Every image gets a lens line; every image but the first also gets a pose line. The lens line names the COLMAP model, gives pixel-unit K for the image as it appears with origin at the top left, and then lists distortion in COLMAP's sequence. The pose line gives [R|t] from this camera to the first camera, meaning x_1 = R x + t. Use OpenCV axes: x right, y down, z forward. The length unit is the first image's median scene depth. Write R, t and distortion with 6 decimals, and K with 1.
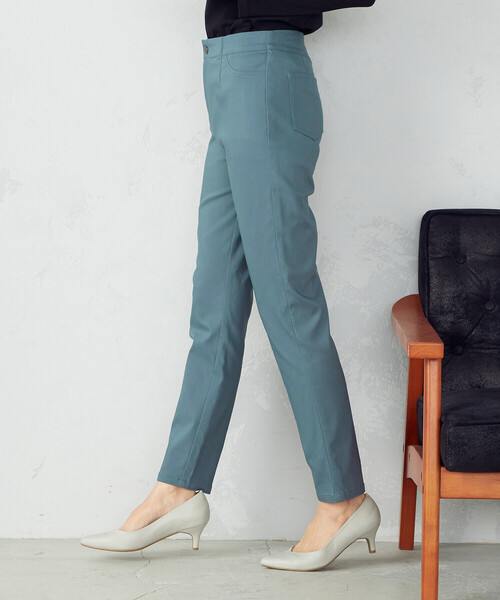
lens RADIAL K [[1516.1, 0, 250.0], [0, 1516.1, 300.0], [0, 0, 1]] dist [0.008673, -0.576497]
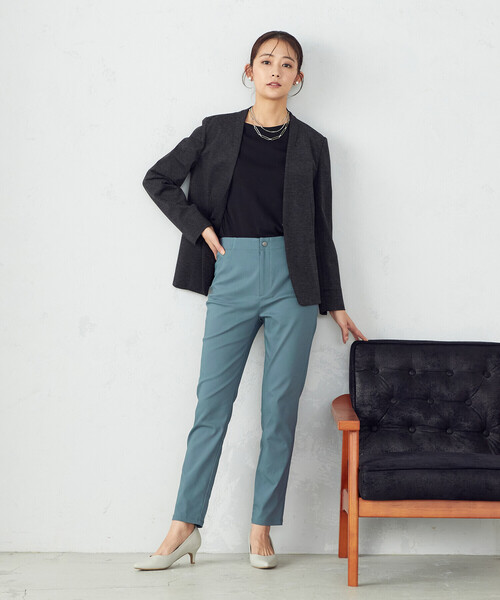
lens RADIAL K [[1516.1, 0, 250.0], [0, 1516.1, 300.0], [0, 0, 1]] dist [0.008673, -0.576497]
pose [[0.999985, -0.005441, 0.000096, 0.008665], [0.005428, 0.996042, -0.088720, 0.038604], [0.000387, 0.088720, 0.996057, -0.584442]]
